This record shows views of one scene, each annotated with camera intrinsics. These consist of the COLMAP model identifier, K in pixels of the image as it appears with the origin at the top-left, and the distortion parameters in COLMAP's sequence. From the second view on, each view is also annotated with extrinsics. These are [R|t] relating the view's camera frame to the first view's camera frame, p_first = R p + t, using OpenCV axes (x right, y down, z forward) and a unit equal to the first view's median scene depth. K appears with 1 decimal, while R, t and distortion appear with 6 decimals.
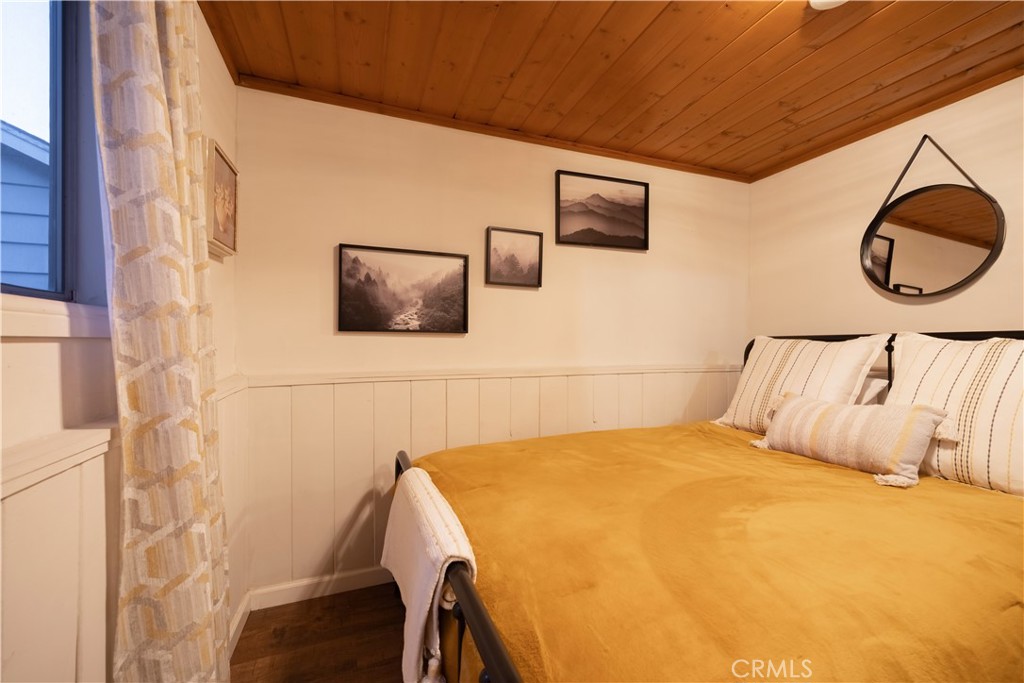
lens RADIAL K [[422.9, 0, 512.0], [0, 422.9, 341.5], [0, 0, 1]] dist [-0.000794, -0.000176]
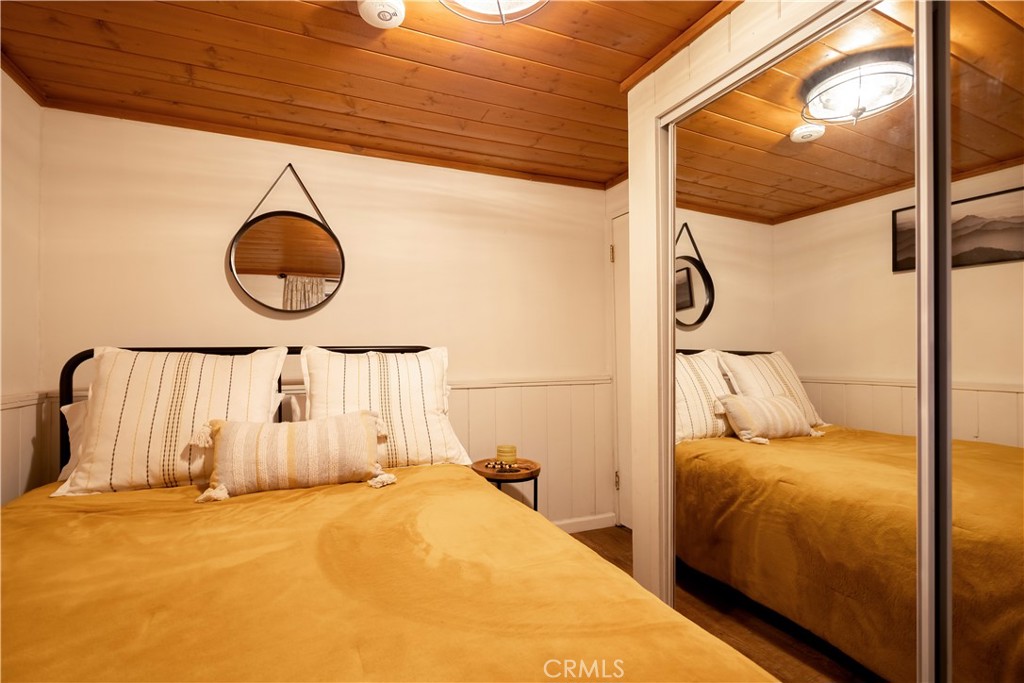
lens RADIAL K [[471.3, 0, 512.0], [0, 471.3, 341.5], [0, 0, 1]] dist [0.001399, 0.000105]
pose [[-0.037984, 0.022451, 0.999026, -0.303345], [0.002792, 0.999746, -0.022361, -0.005150], [-0.999274, 0.001940, -0.038037, 0.601430]]
